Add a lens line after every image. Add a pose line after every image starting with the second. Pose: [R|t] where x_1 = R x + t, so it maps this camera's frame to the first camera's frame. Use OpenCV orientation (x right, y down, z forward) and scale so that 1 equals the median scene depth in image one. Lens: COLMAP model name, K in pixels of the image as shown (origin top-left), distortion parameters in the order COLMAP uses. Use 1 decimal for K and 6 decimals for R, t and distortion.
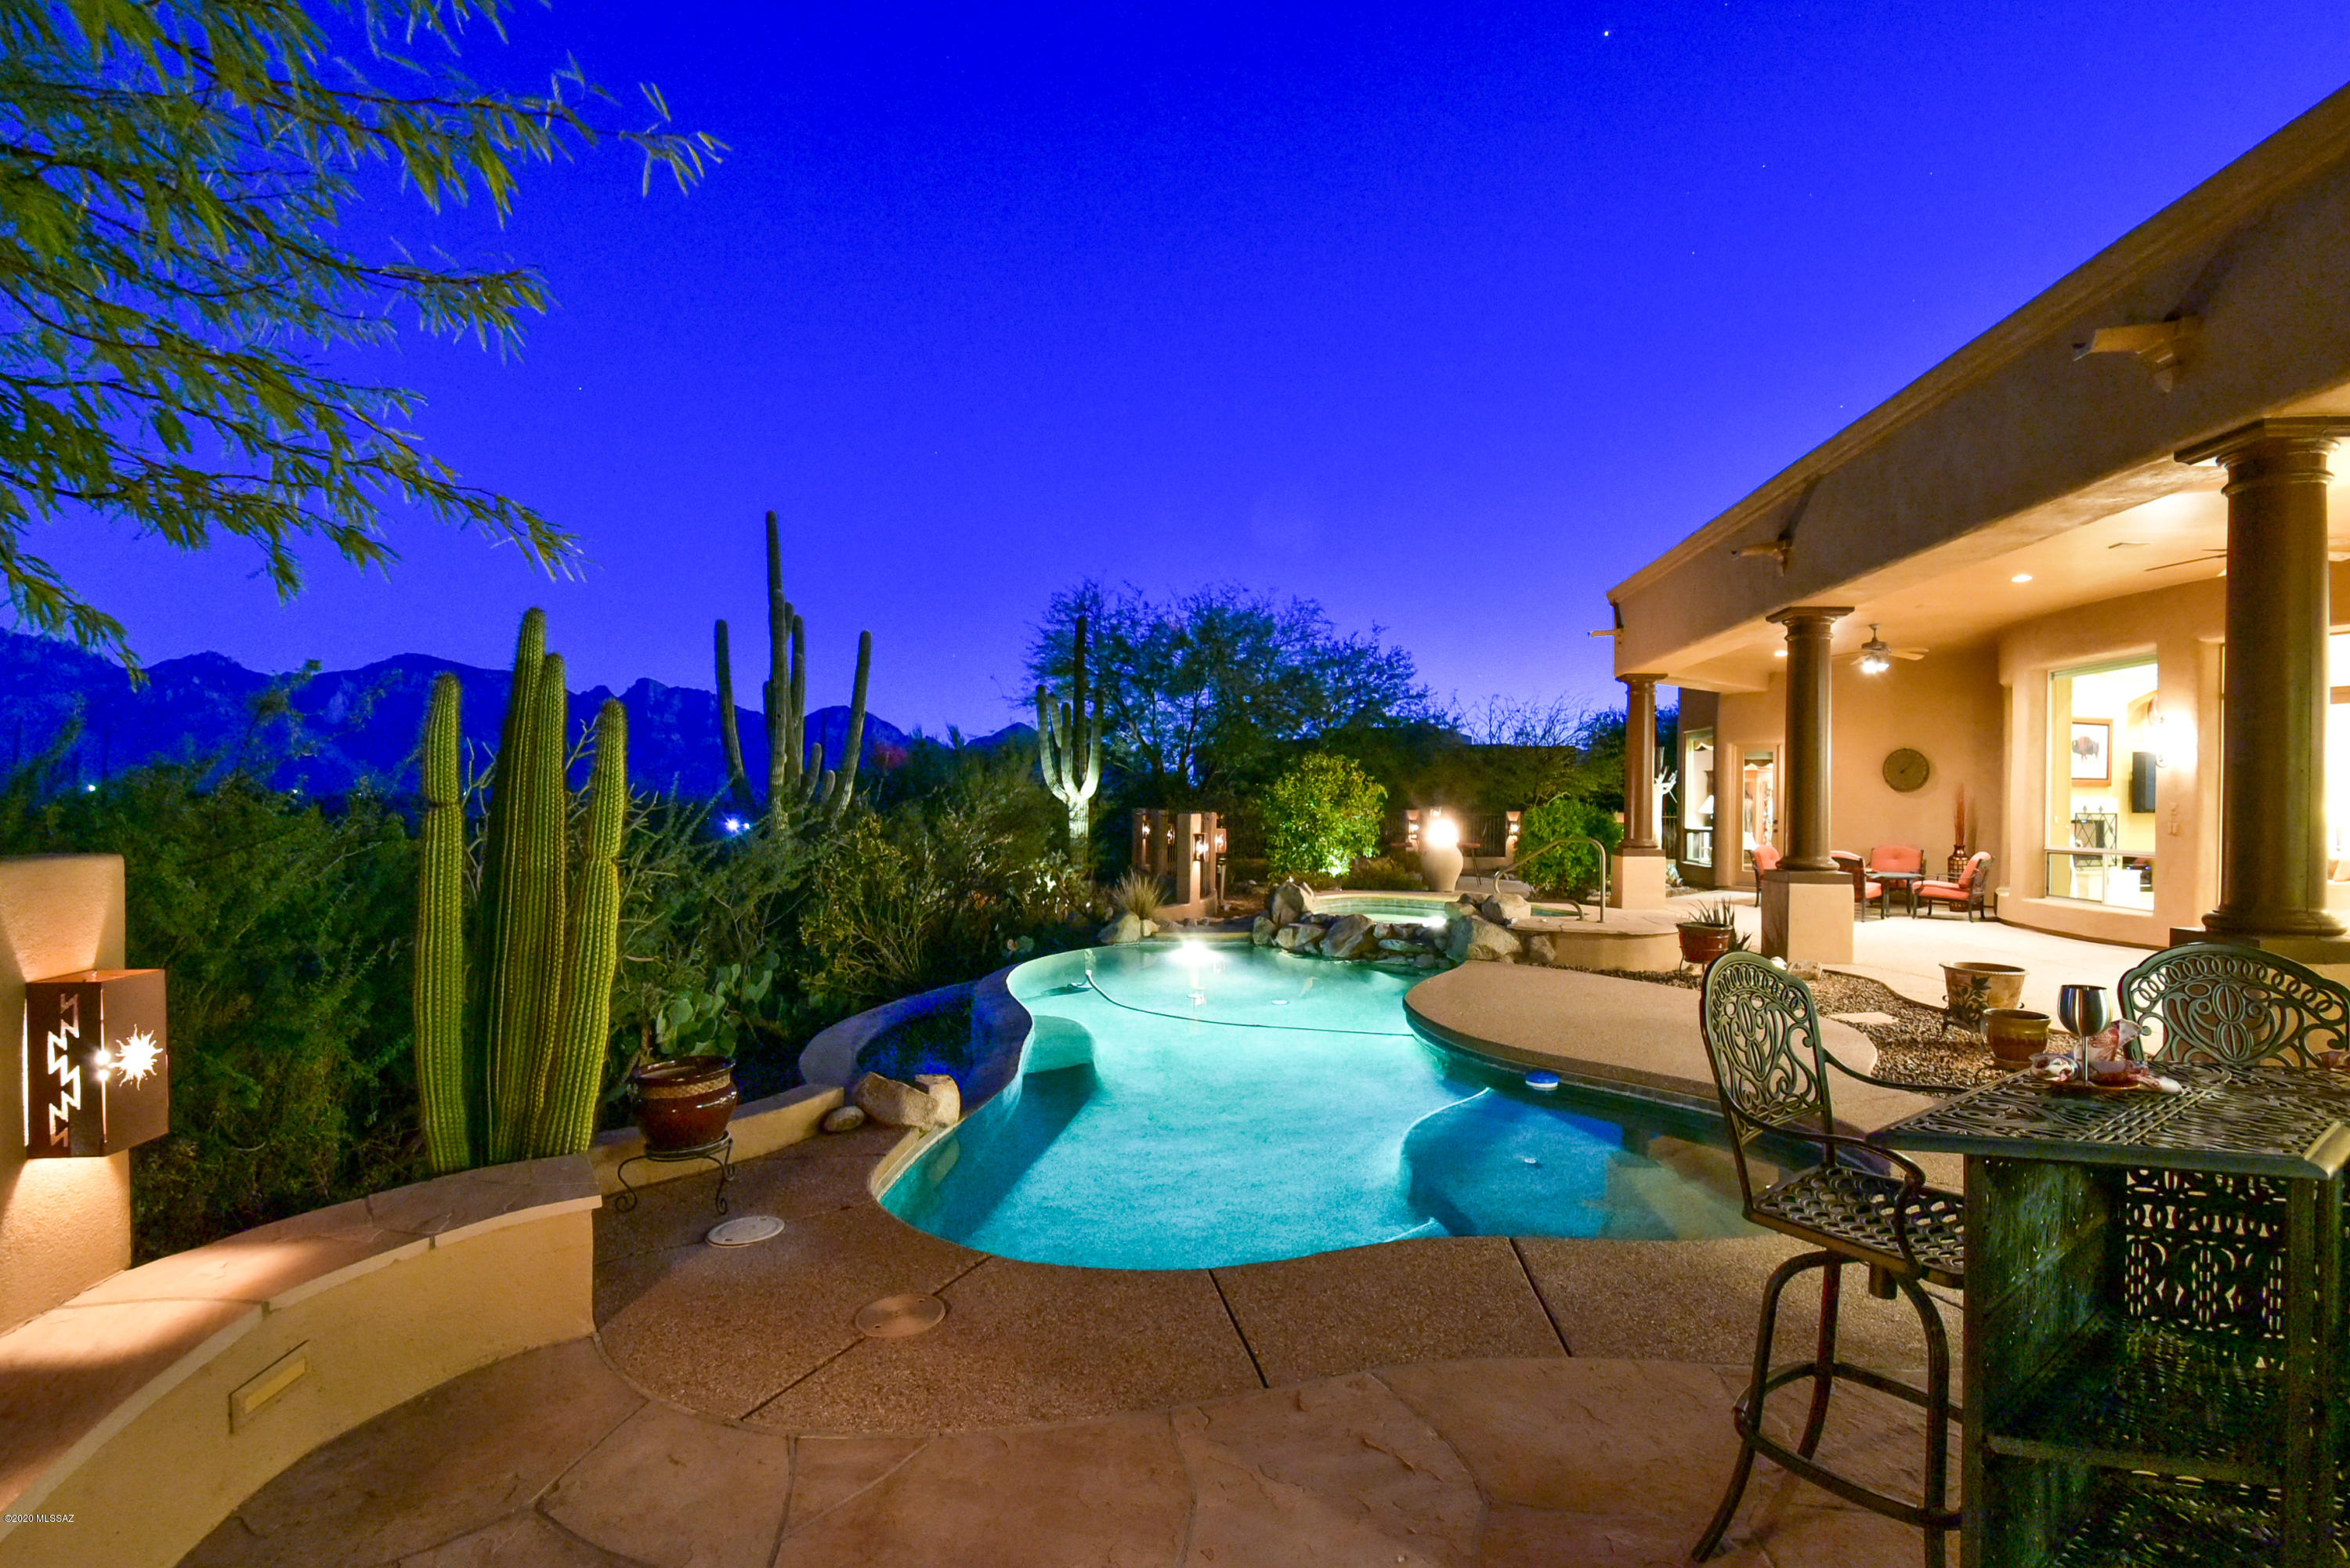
lens RADIAL K [[1074.5, 0, 1182.5], [0, 1074.5, 787.6], [0, 0, 1]] dist [-0.009386, -0.007124]
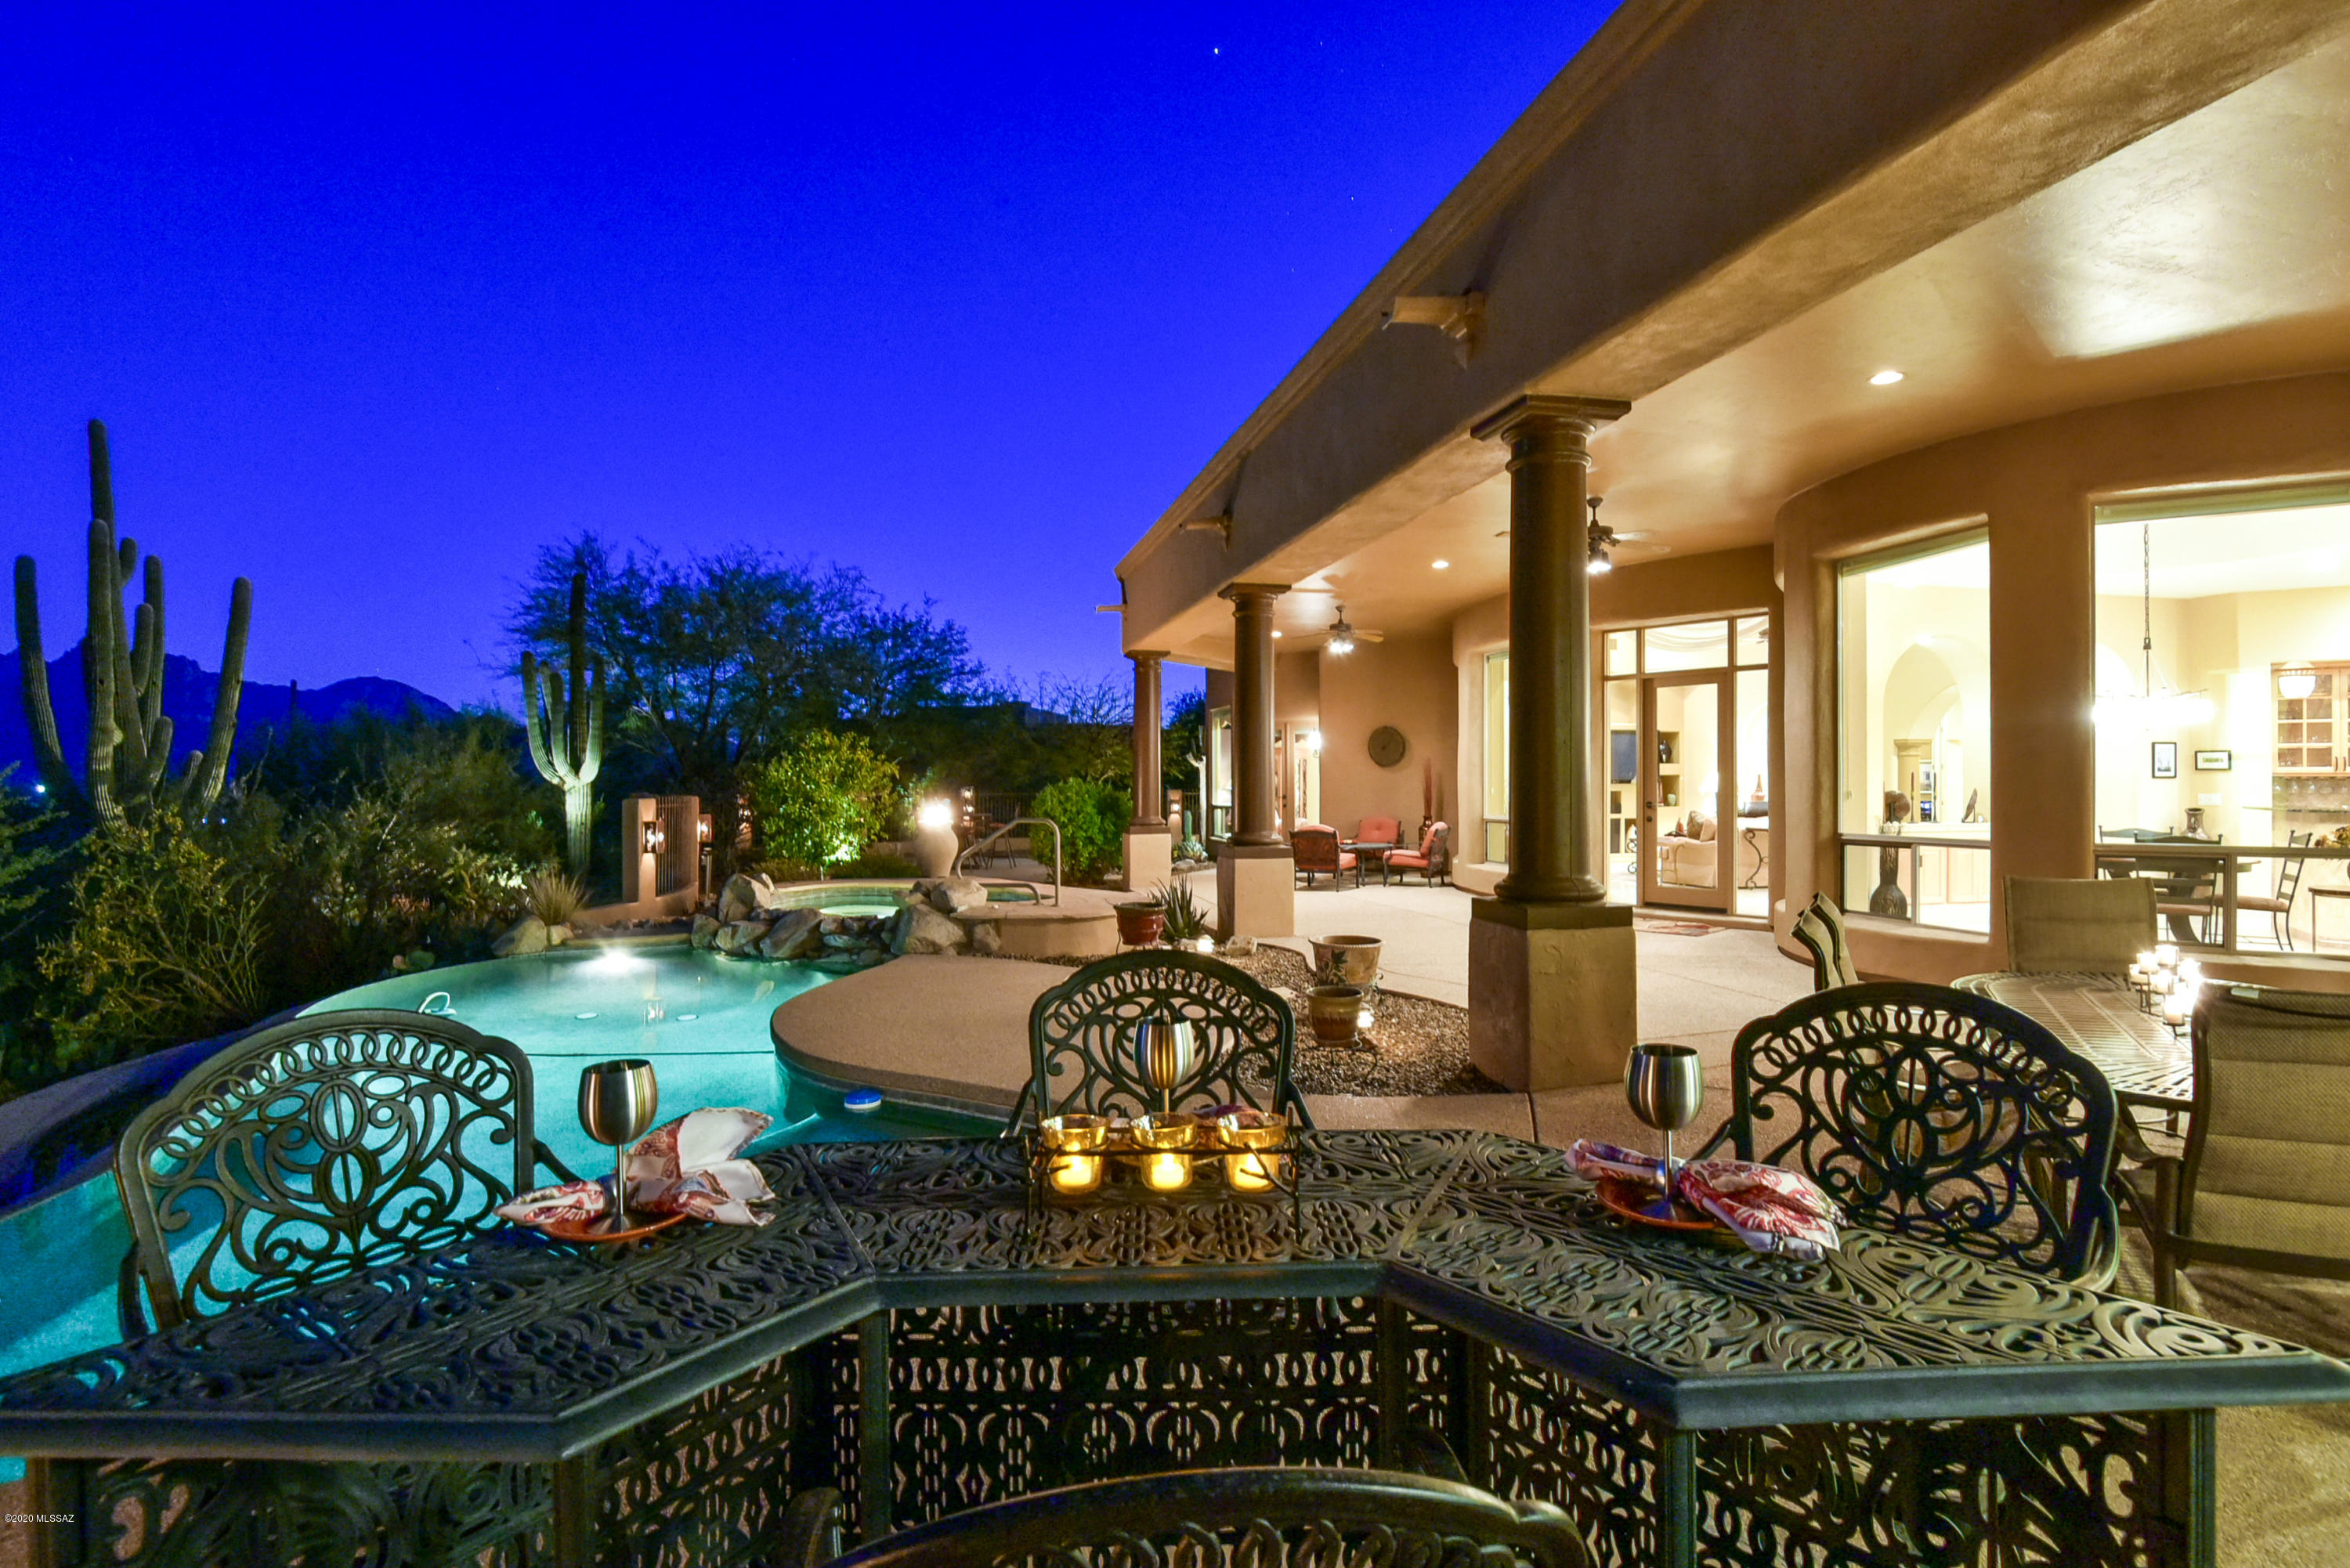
lens RADIAL K [[1074.5, 0, 1160.5], [0, 1074.5, 767.9], [0, 0, 1]] dist [-0.009386, -0.007124]
pose [[0.954395, -0.008154, 0.298434, 0.168331], [0.008317, 0.999965, 0.000726, 0.002531], [-0.298429, 0.001789, 0.954430, 0.052710]]
